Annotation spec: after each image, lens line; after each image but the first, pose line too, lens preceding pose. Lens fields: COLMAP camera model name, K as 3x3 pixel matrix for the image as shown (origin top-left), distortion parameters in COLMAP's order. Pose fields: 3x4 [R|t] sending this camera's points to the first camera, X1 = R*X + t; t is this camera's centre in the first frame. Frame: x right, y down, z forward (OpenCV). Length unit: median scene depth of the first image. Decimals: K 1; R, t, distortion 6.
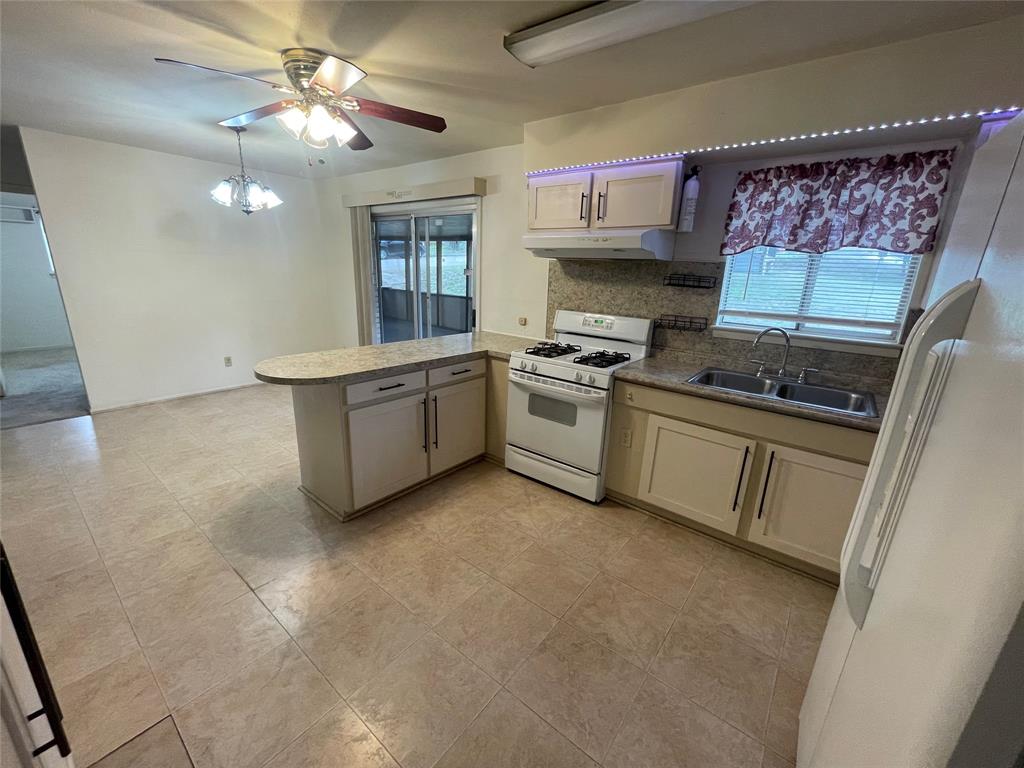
lens RADIAL K [[415.6, 0, 516.6], [0, 415.6, 383.5], [0, 0, 1]] dist [-0.001543, -0.000793]
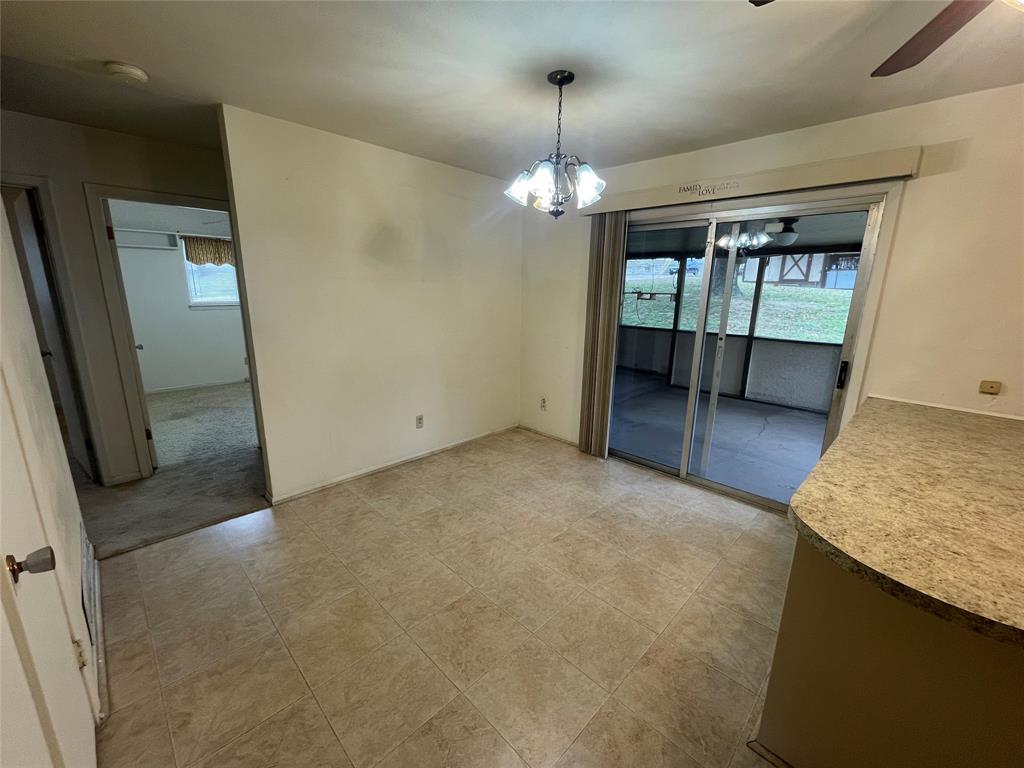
lens RADIAL K [[415.6, 0, 514.6], [0, 415.6, 381.3], [0, 0, 1]] dist [-0.001543, -0.000793]
pose [[0.993768, 0.009274, -0.111084, -0.744656], [-0.014939, 0.998624, -0.050273, -0.153093], [0.110465, 0.051619, 0.992539, 0.451841]]
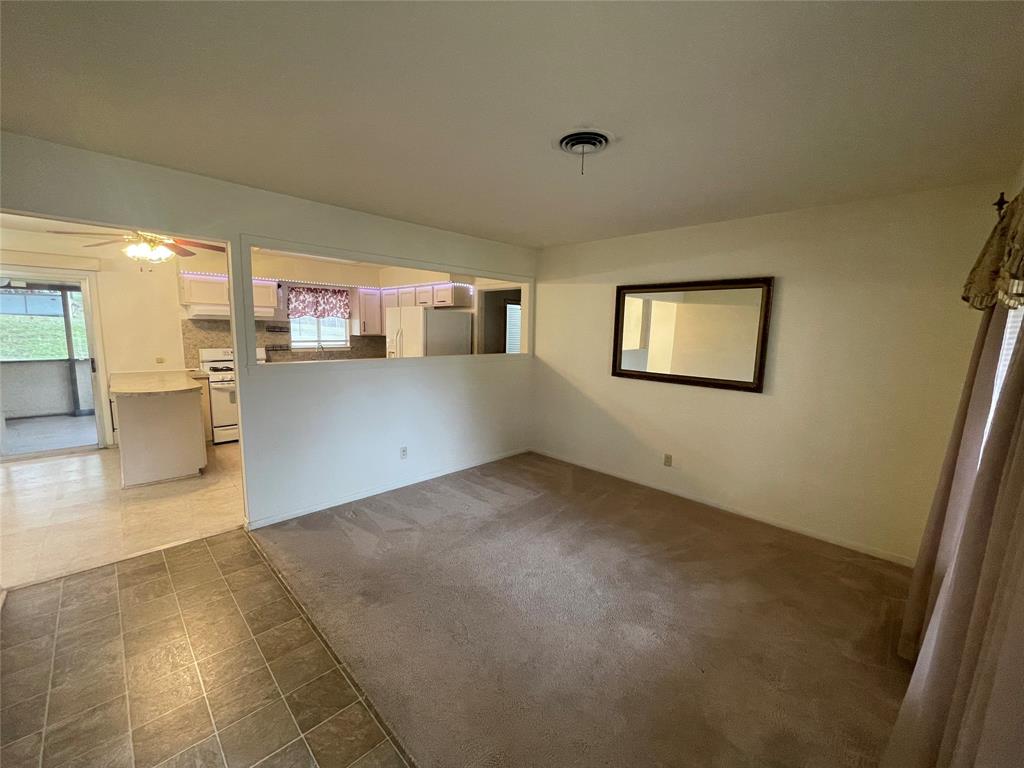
lens RADIAL K [[415.6, 0, 510.1], [0, 415.6, 379.5], [0, 0, 1]] dist [-0.001543, -0.000793]
pose [[0.128155, -0.155981, 0.979411, -1.604926], [0.249548, 0.960852, 0.120372, 0.058477], [-0.959845, 0.228984, 0.162063, -0.500003]]
